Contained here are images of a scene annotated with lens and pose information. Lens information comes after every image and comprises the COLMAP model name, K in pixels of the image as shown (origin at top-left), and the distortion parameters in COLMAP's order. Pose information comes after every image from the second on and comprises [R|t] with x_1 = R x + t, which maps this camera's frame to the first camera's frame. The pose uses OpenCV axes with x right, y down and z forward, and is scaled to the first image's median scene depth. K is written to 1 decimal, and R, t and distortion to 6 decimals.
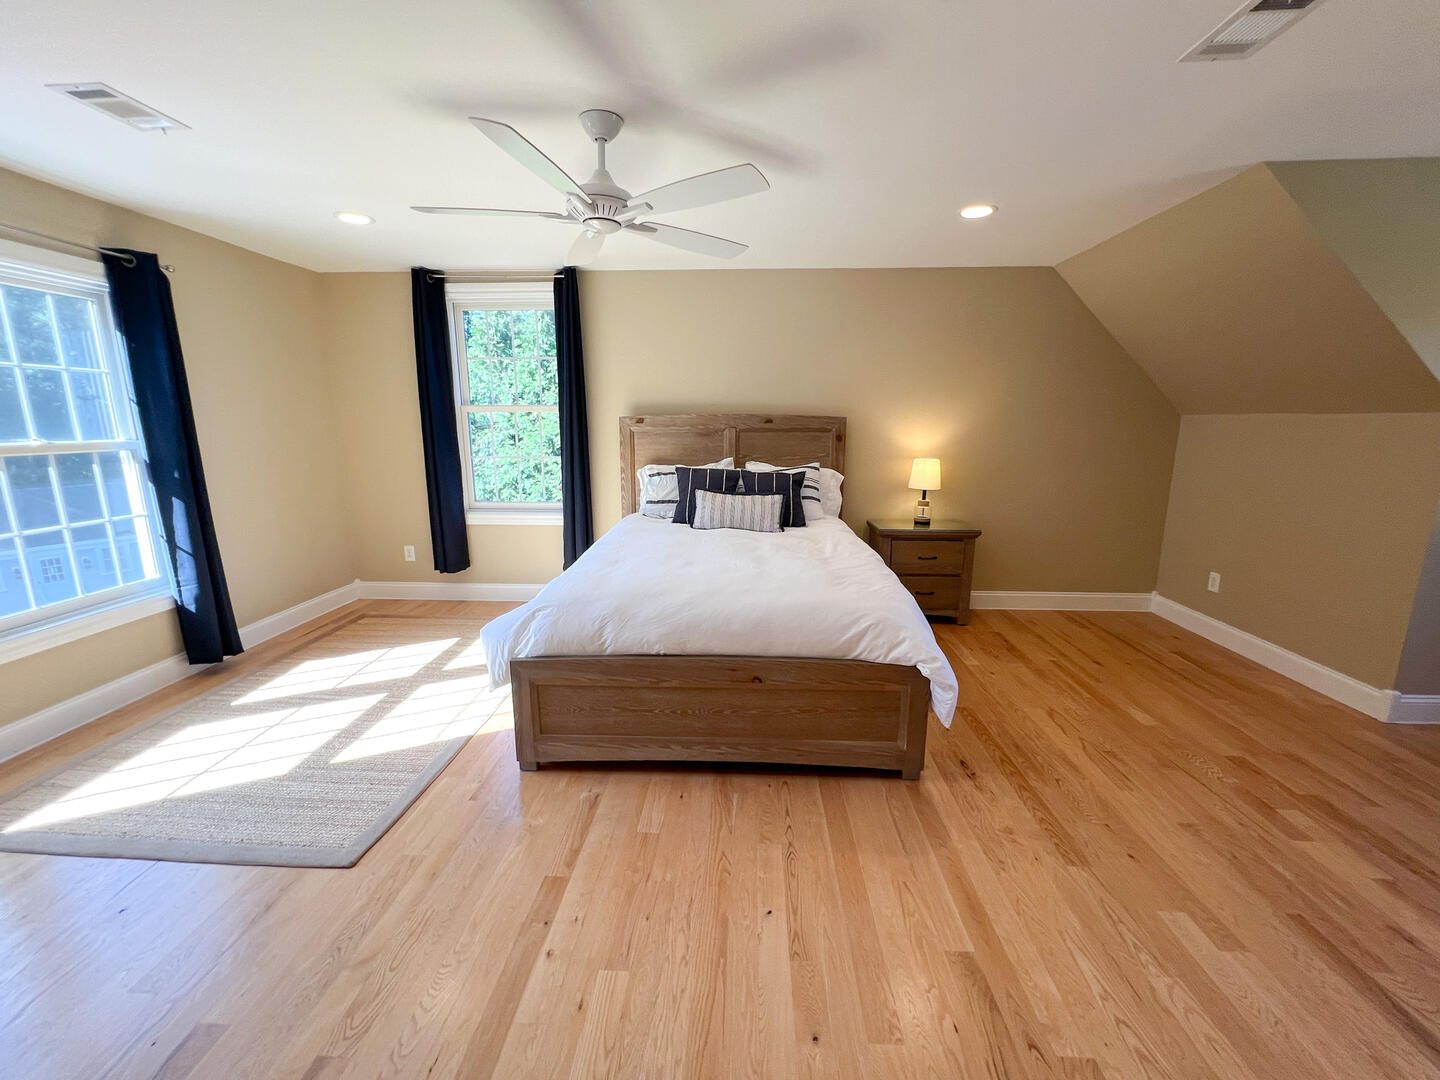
lens RADIAL K [[591.7, 0, 705.3], [0, 591.7, 538.7], [0, 0, 1]] dist [-0.010929, 0.000422]
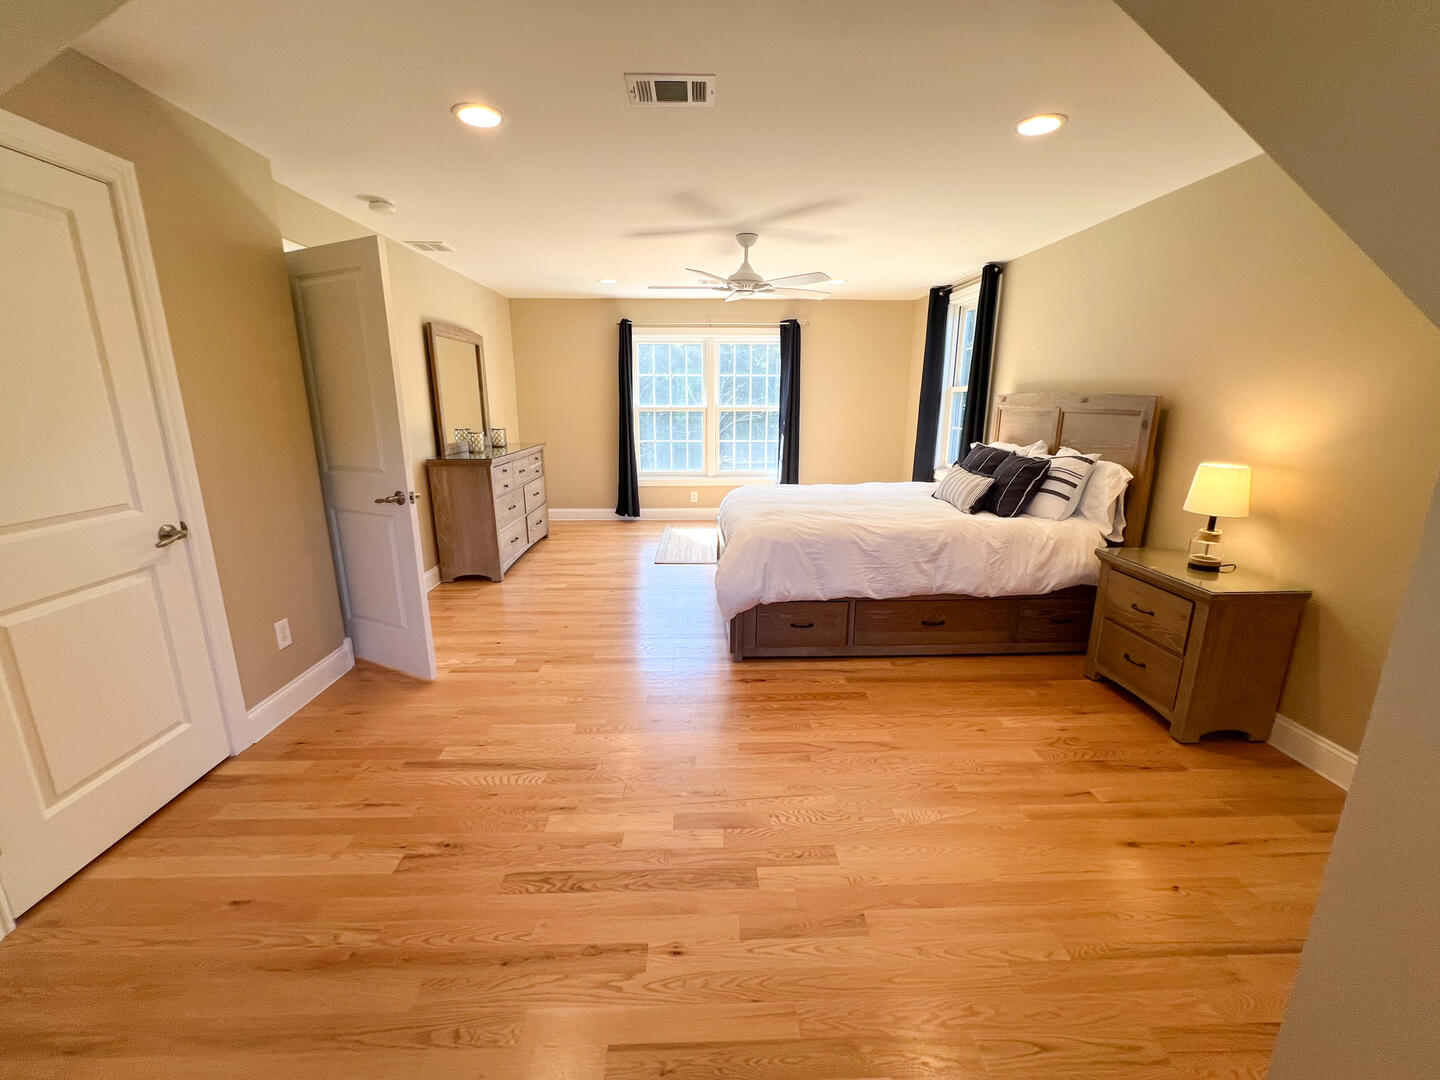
lens RADIAL K [[591.7, 0, 710.4], [0, 591.7, 542.0], [0, 0, 1]] dist [-0.010929, 0.000422]
pose [[0.069583, 0.236668, -0.969096, 1.122068], [-0.198717, 0.955270, 0.219023, -0.102300], [0.977584, 0.177336, 0.113501, 0.509010]]
